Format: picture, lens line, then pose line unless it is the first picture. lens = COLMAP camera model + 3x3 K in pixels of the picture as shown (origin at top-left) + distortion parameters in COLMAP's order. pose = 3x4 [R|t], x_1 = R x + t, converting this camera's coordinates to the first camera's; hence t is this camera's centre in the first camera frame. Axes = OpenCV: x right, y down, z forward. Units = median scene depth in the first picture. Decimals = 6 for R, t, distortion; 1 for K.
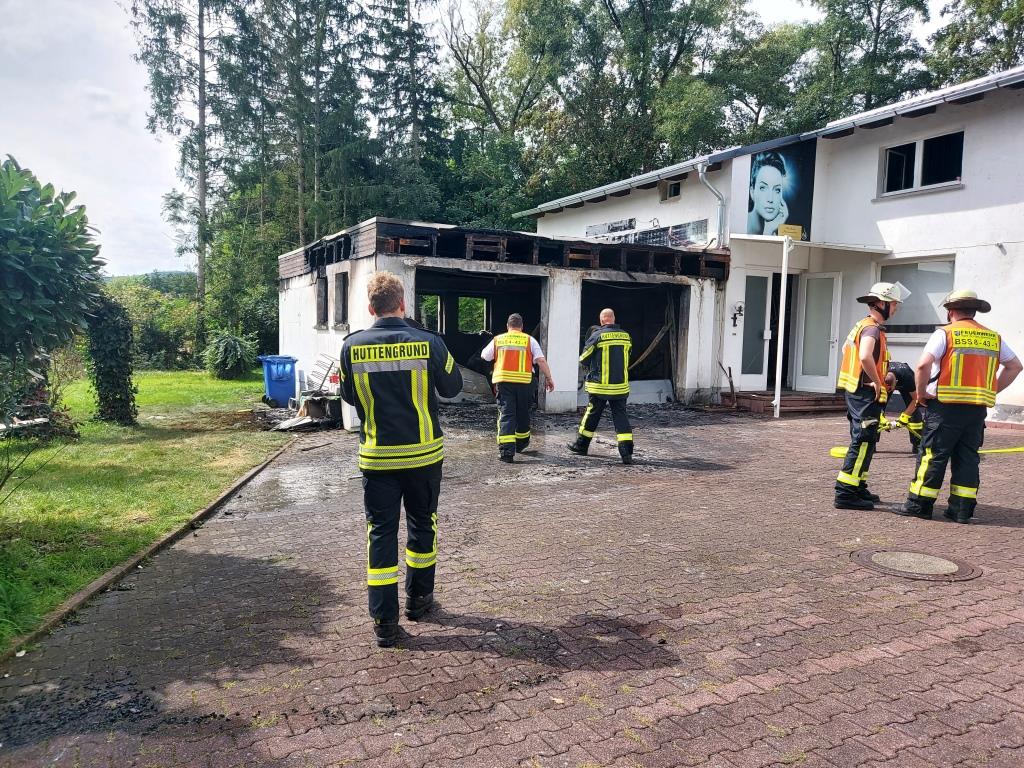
lens RADIAL K [[744.7, 0, 513.3], [0, 744.7, 396.2], [0, 0, 1]] dist [0.059178, -0.045187]
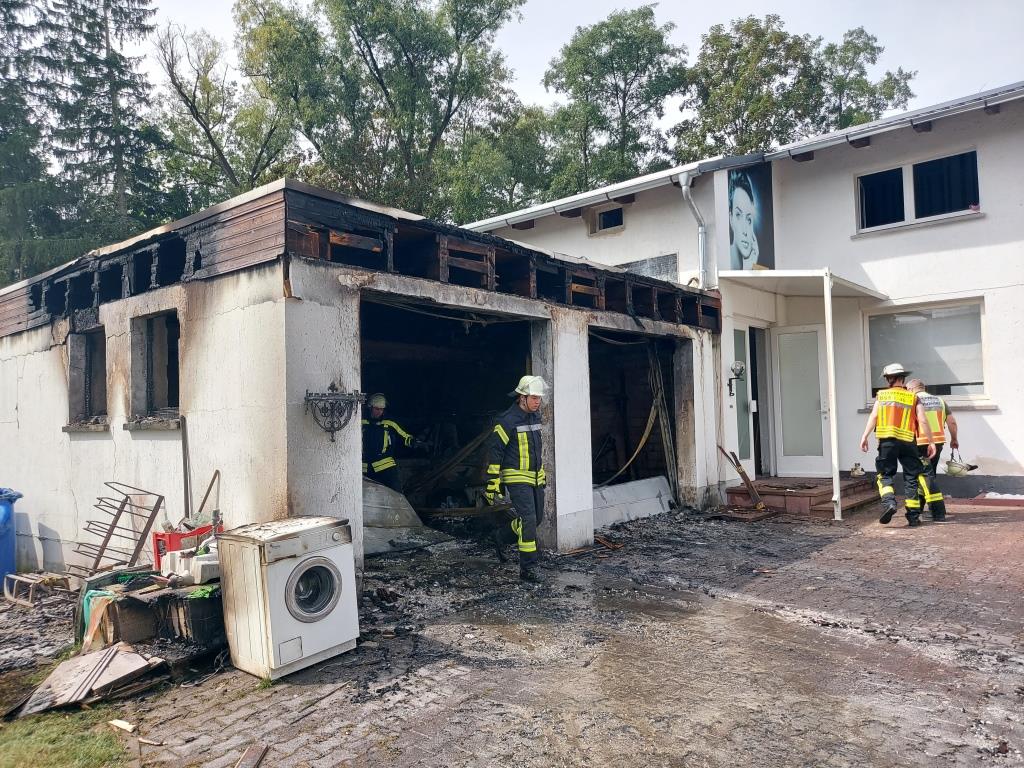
lens RADIAL K [[744.7, 0, 513.3], [0, 744.7, 396.2], [0, 0, 1]] dist [0.059178, -0.045187]
pose [[0.924581, -0.037807, 0.379104, -0.179387], [0.081444, 0.991675, -0.099734, -0.038164], [-0.372178, 0.123088, 0.919964, 0.415281]]
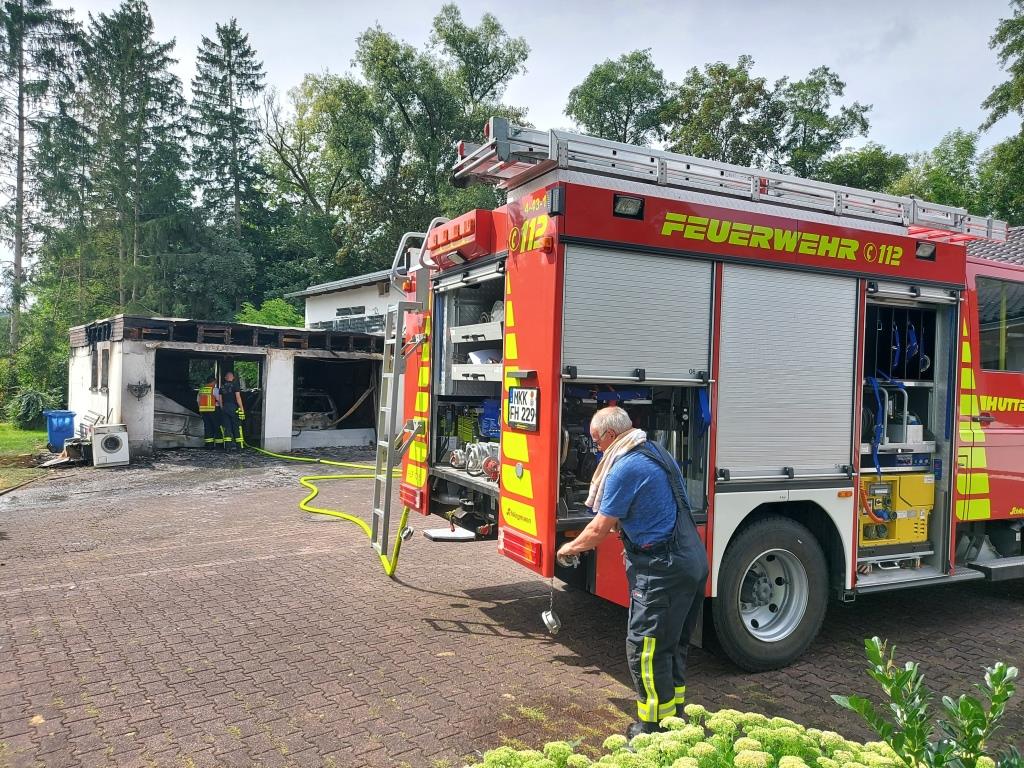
lens RADIAL K [[736.6, 0, 497.5], [0, 736.6, 400.5], [0, 0, 1]] dist [0.053093, -0.033074]
pose [[0.986783, 0.001404, 0.162040, 0.216975], [0.008152, 0.998266, -0.058289, 0.007455], [-0.161841, 0.058840, 0.985061, -0.367241]]
